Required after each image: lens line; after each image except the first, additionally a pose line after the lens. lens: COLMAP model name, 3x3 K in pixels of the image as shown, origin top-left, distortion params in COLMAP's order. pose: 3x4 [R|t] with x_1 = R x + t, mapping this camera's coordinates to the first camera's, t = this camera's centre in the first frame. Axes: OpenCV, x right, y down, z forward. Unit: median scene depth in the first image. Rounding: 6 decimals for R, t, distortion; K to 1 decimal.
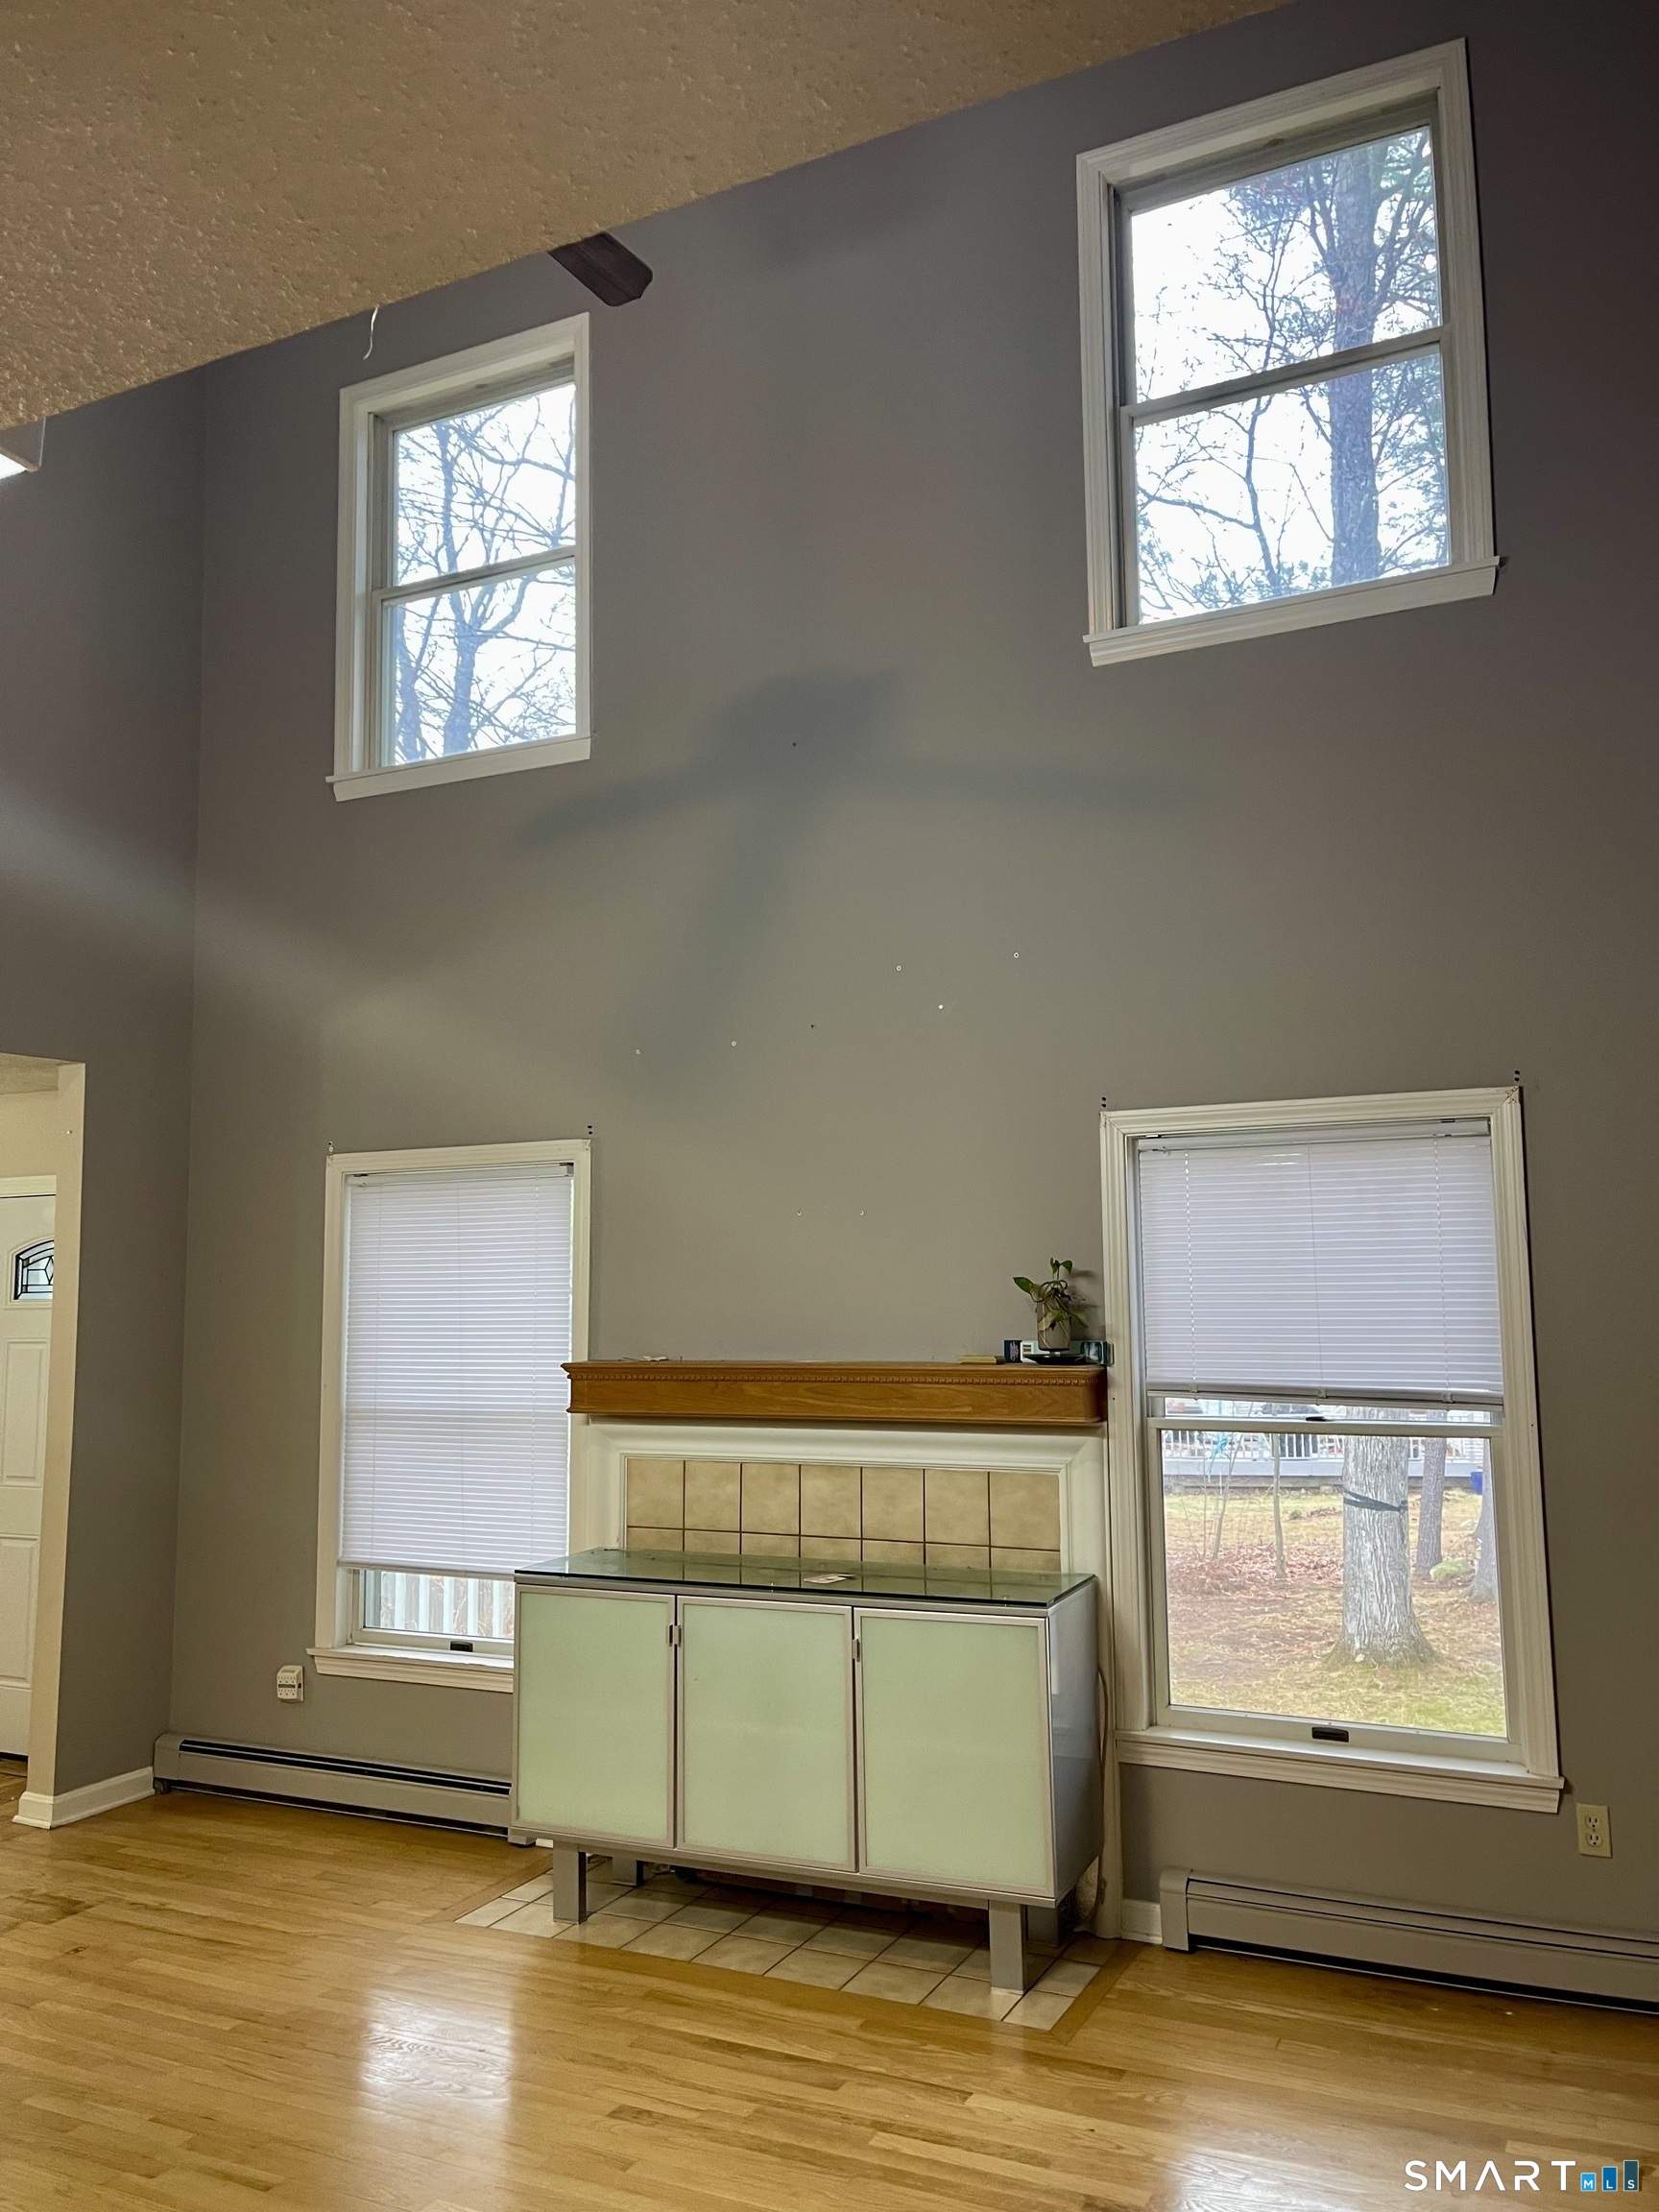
lens RADIAL K [[1660.2, 0, 835.7], [0, 1660.2, 1119.1], [0, 0, 1]] dist [0.016077, -0.016465]
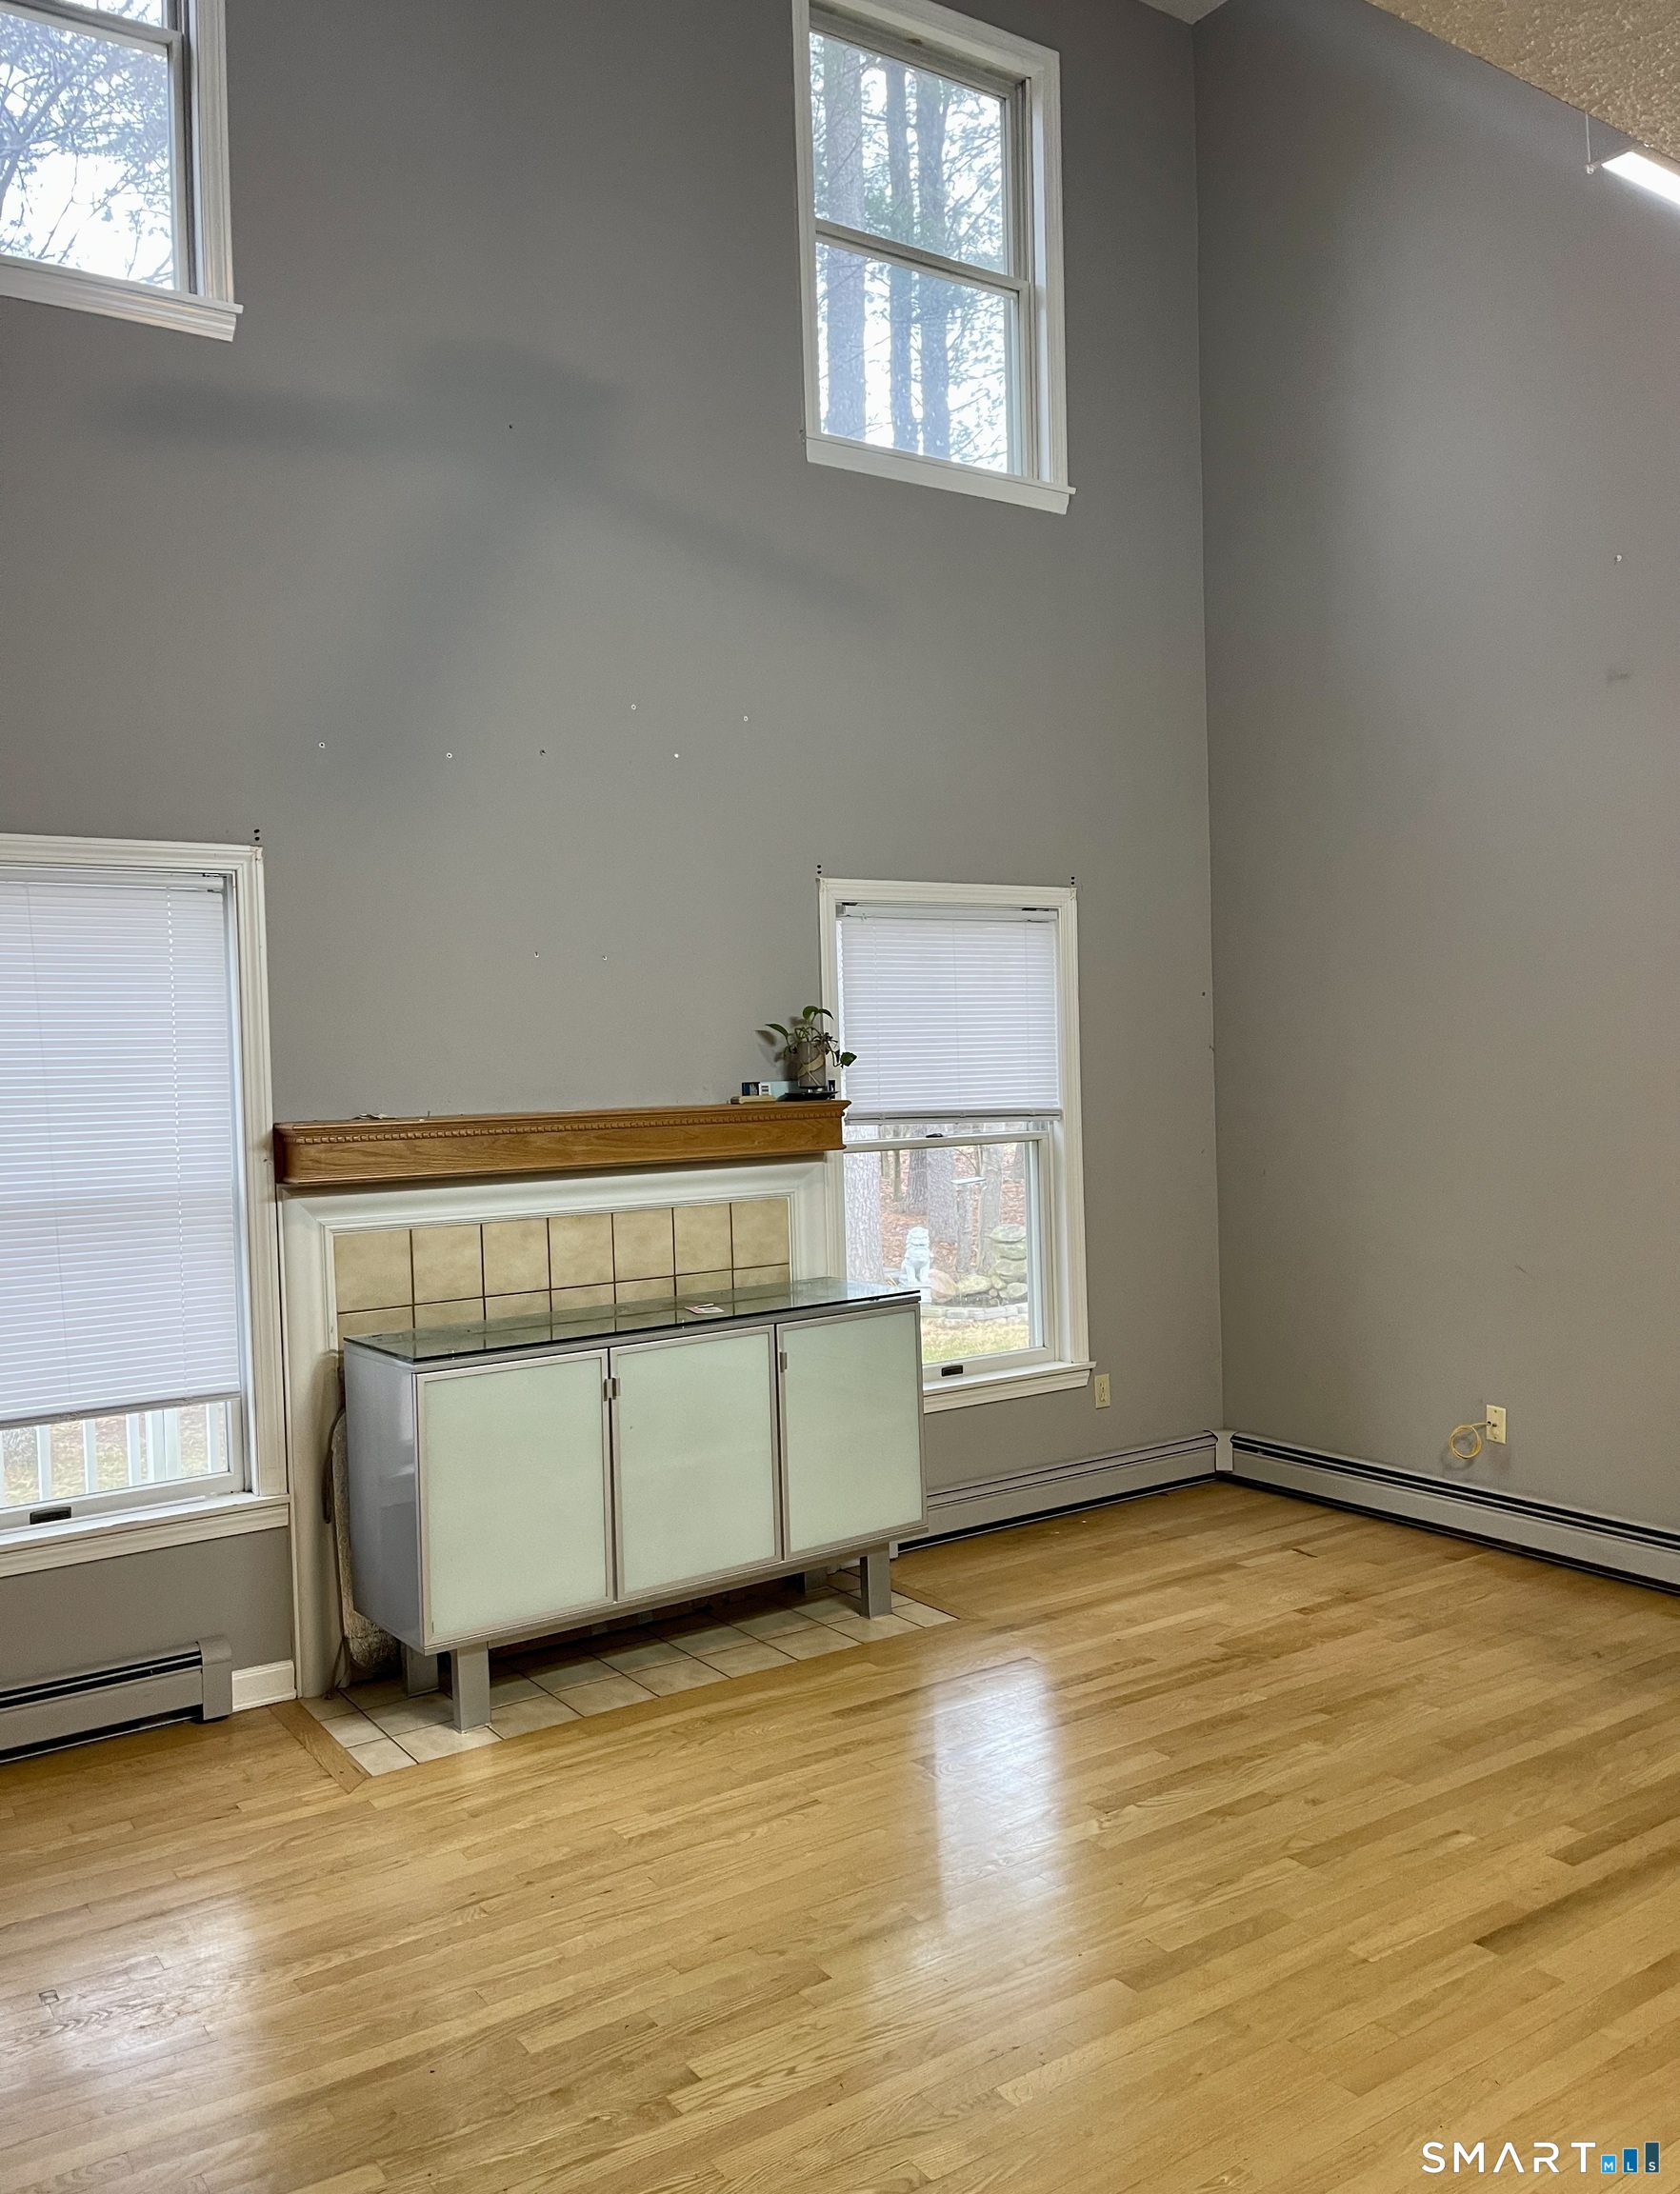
lens RADIAL K [[1696.8, 0, 845.6], [0, 1696.8, 1099.9], [0, 0, 1]] dist [0.032783, -0.006906]
pose [[0.512962, -0.027331, 0.857976, -0.831635], [-0.068968, 0.994950, 0.072928, 0.060383], [-0.855636, -0.096583, 0.508487, 0.384456]]
